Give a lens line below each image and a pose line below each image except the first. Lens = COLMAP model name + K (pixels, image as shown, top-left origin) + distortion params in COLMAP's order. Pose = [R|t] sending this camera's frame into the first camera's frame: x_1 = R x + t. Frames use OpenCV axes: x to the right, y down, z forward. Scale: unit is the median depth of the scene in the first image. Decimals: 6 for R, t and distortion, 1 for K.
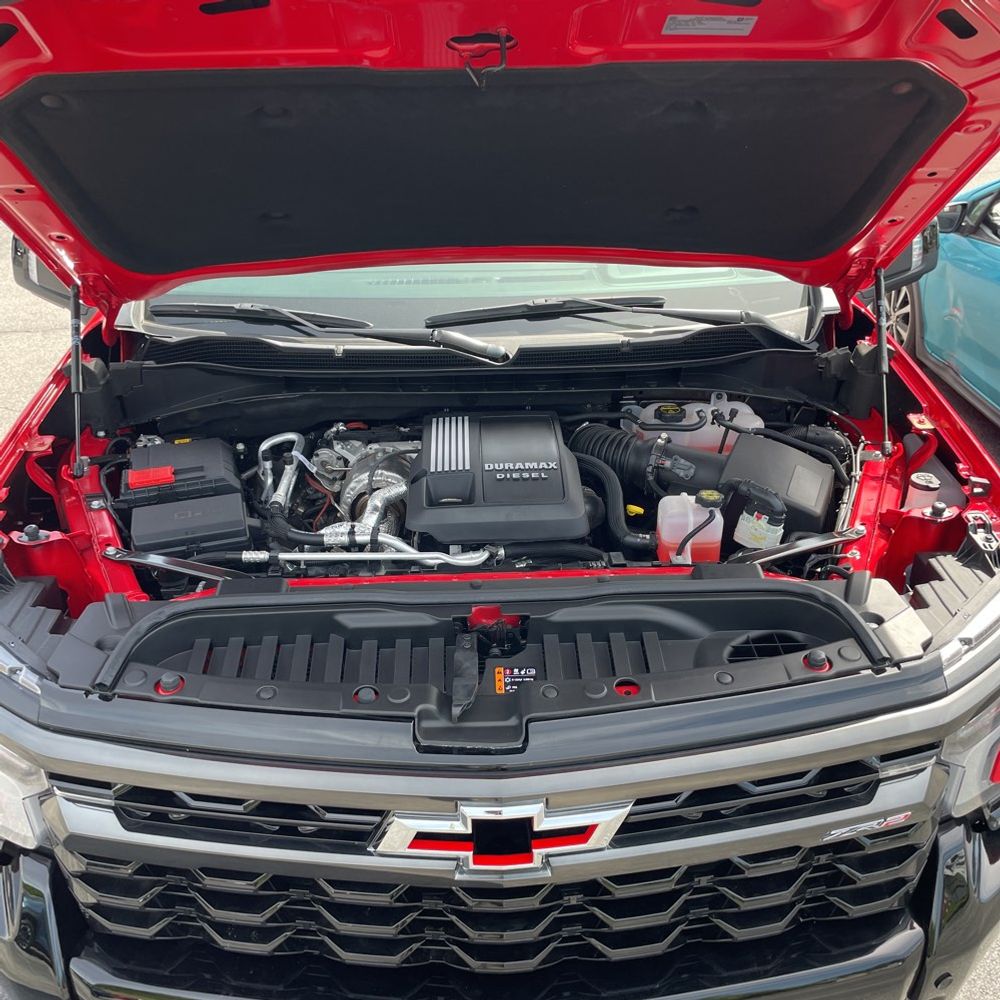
lens RADIAL K [[1006.0, 0, 500.0], [0, 1006.0, 500.0], [0, 0, 1]] dist [0.097988, -0.128975]
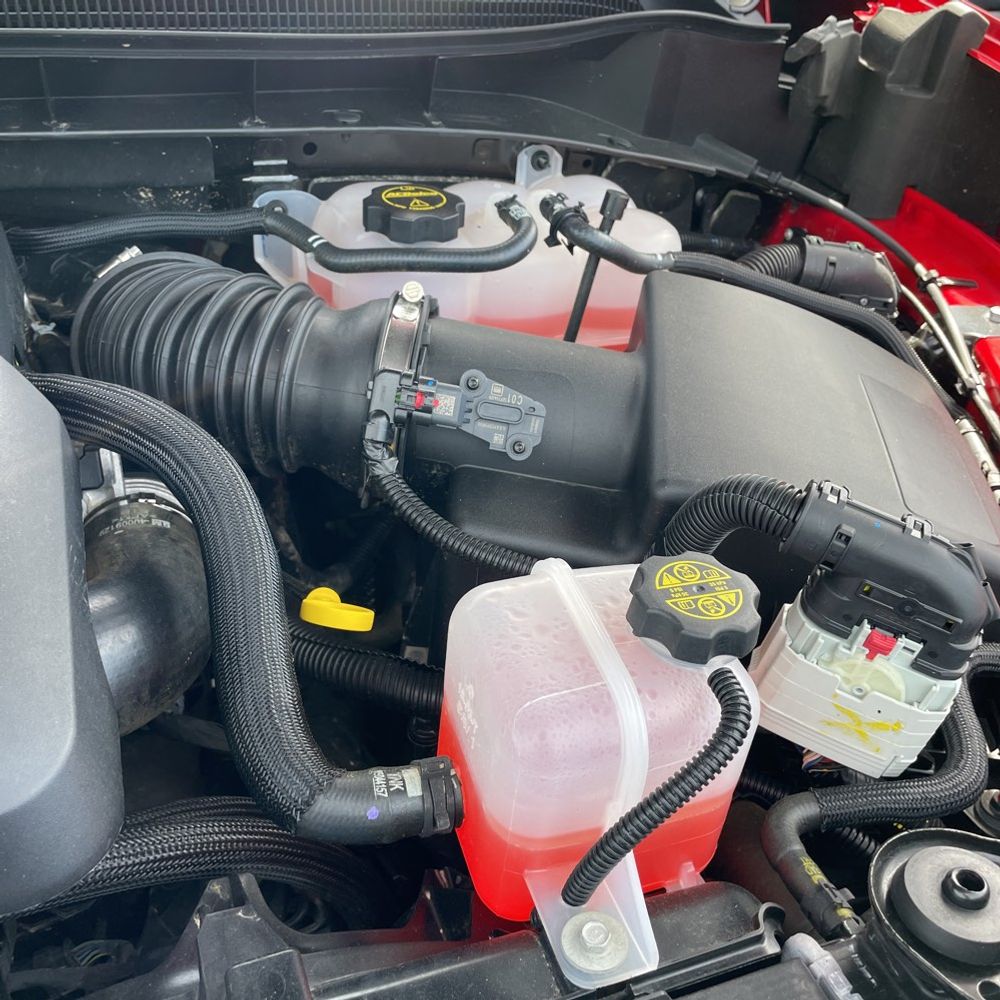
lens RADIAL K [[1006.0, 0, 500.0], [0, 1006.0, 500.0], [0, 0, 1]] dist [0.097988, -0.128975]
pose [[0.946794, -0.107432, 0.303381, 0.091545], [0.056335, 0.983410, 0.172429, -0.051960], [-0.316872, -0.146164, 0.937138, 0.697380]]
